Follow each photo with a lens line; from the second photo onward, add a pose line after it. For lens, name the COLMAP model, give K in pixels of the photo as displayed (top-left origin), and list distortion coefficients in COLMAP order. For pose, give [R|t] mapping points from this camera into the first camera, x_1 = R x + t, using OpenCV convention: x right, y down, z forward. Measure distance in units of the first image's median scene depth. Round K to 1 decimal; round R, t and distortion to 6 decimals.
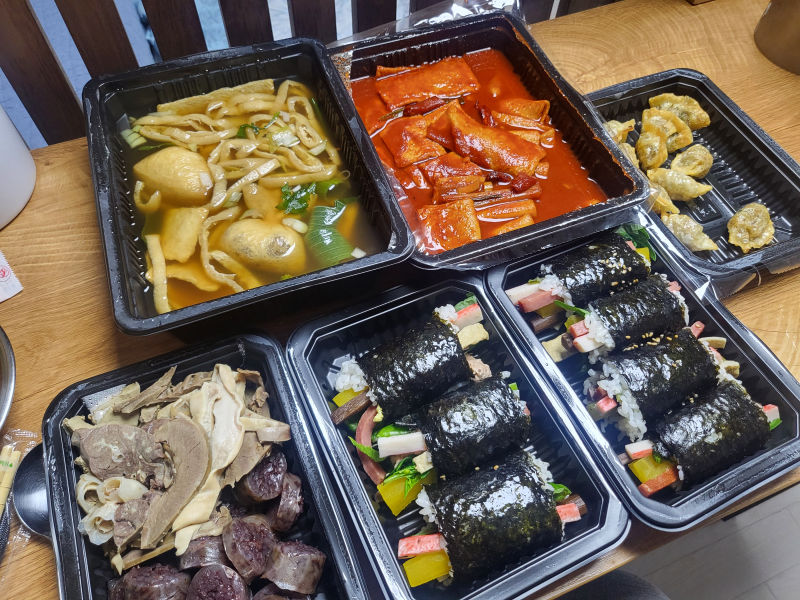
lens RADIAL K [[590.7, 0, 400.0], [0, 590.7, 300.0], [0, 0, 1]] dist [0.000042, 0.004930]
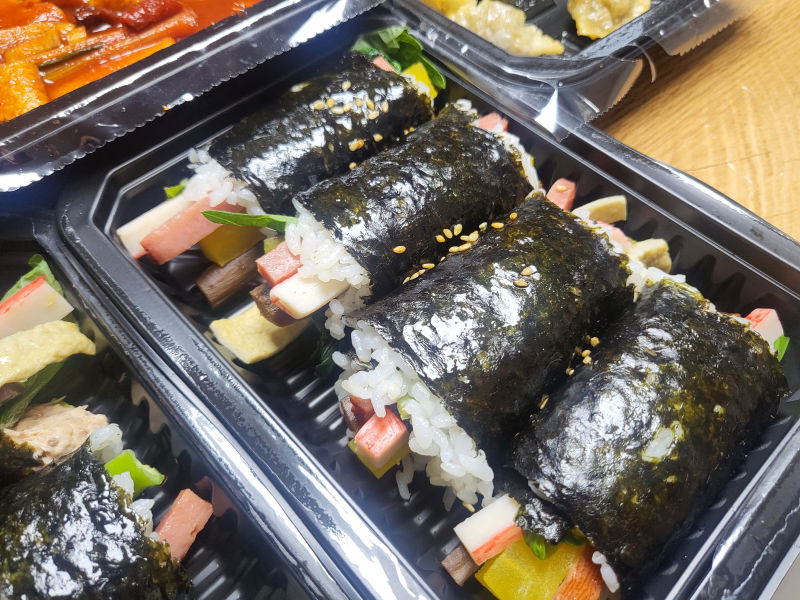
lens RADIAL K [[602.6, 0, 400.0], [0, 602.6, 300.0], [0, 0, 1]] dist [-0.033040, -0.000447]
pose [[0.950833, -0.283602, 0.124446, 0.323184], [0.284203, 0.958672, 0.013276, 0.089481], [-0.123068, 0.022745, 0.992138, 0.593373]]
